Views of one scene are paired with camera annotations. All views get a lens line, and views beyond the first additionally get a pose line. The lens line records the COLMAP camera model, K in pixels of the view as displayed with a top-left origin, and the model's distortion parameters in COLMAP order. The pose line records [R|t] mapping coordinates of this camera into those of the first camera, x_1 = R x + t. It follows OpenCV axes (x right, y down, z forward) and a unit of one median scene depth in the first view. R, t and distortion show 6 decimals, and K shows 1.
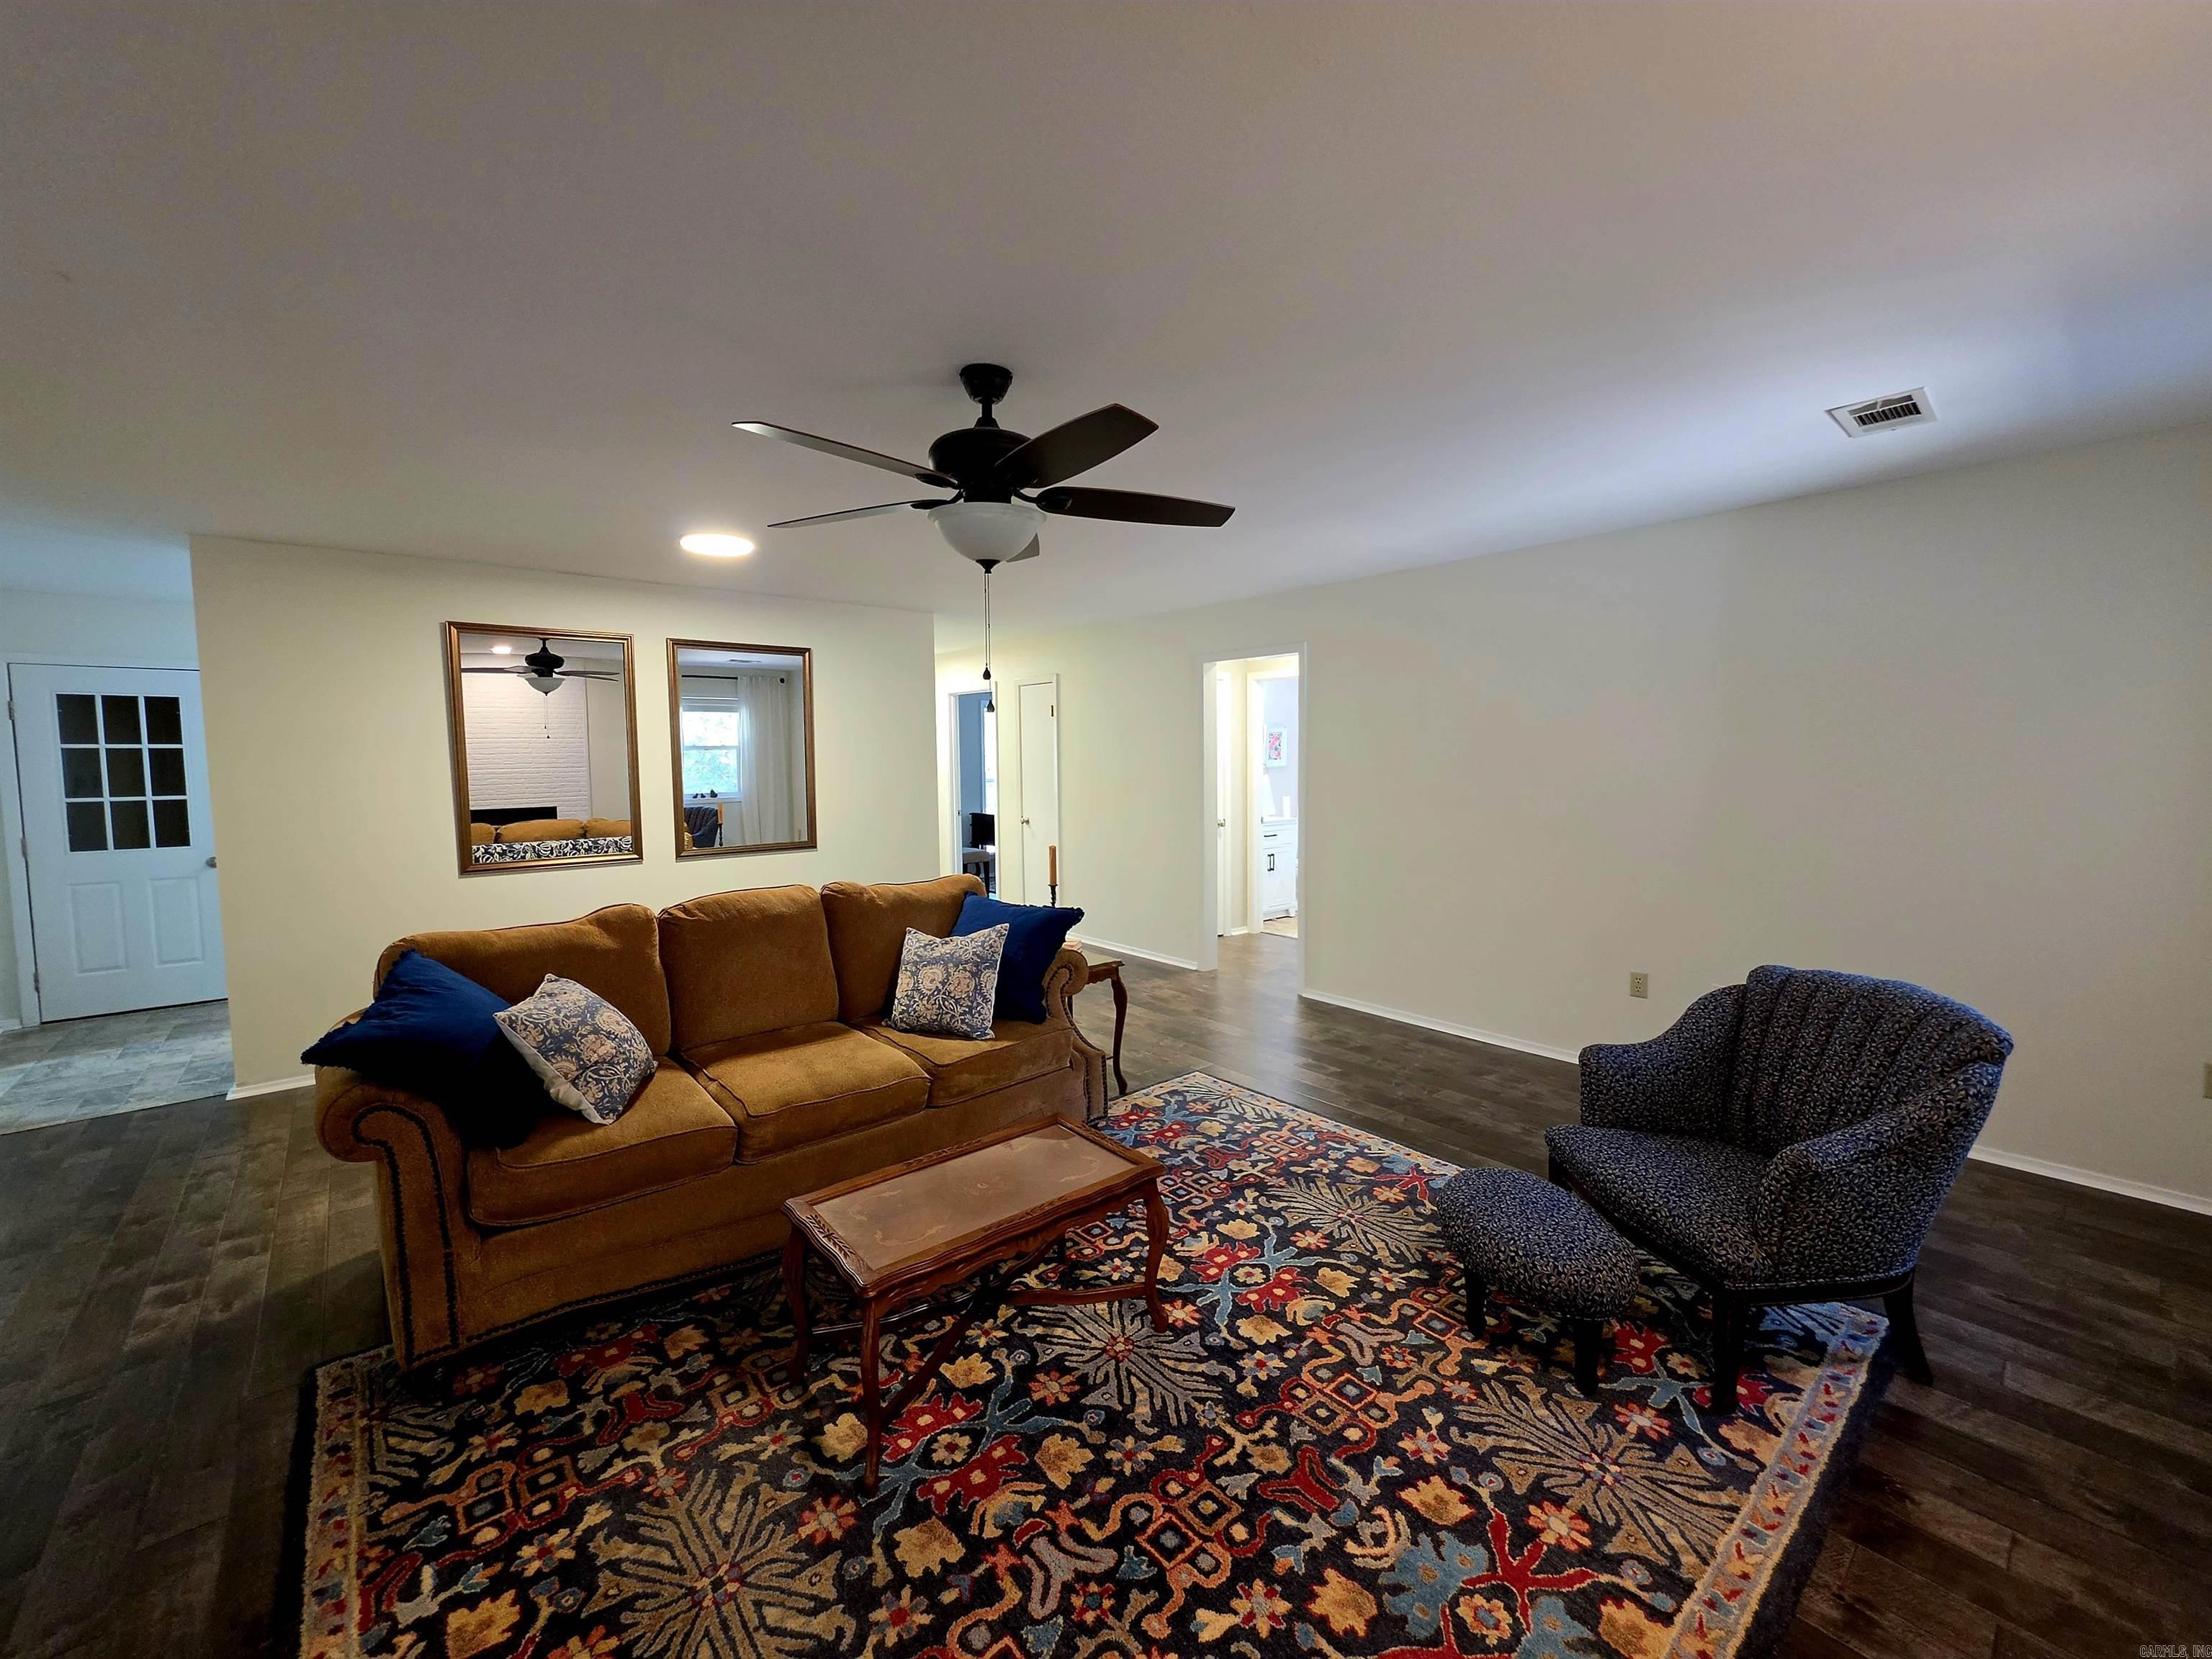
lens RADIAL K [[889.9, 0, 1096.2], [0, 889.9, 823.8], [0, 0, 1]] dist [-0.000493, -0.000097]
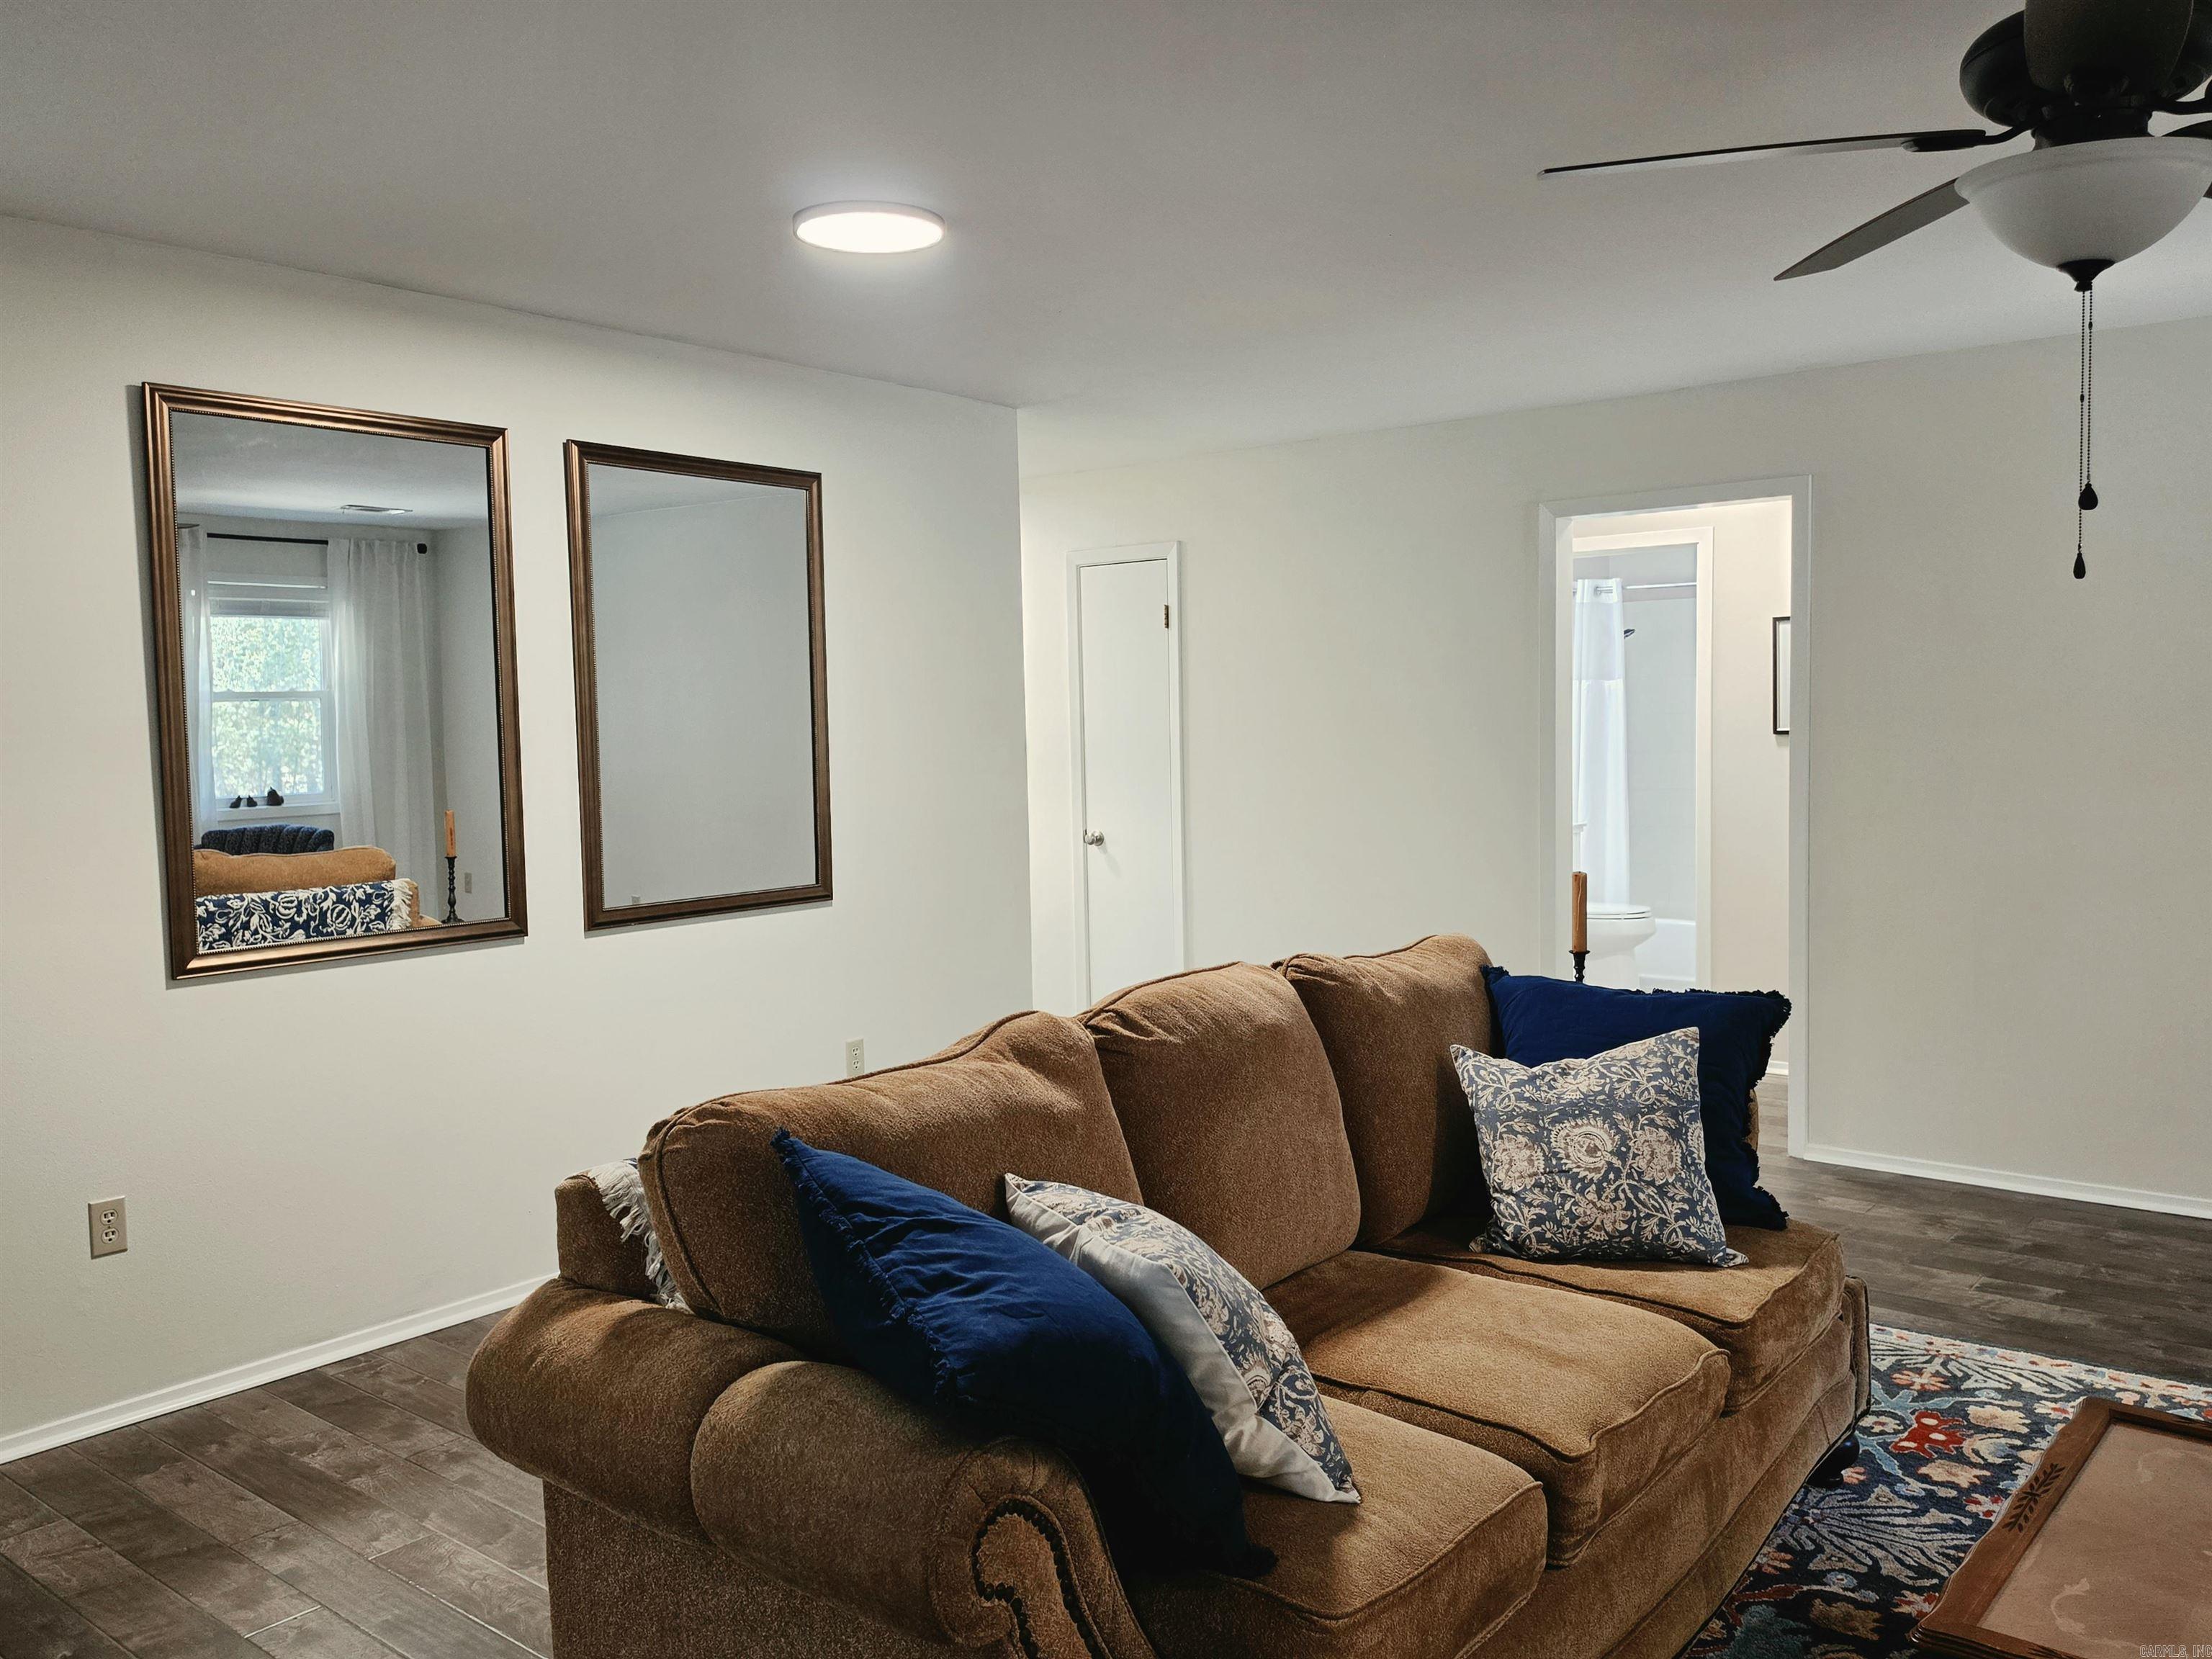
lens RADIAL K [[1734.0, 0, 1109.3], [0, 1734.0, 829.0], [0, 0, 1]] dist [0.010765, -0.014294]
pose [[0.981962, -0.016526, 0.188357, -0.555648], [0.019380, 0.999723, -0.013321, 0.009679], [-0.188084, 0.016731, 0.982010, 0.117998]]
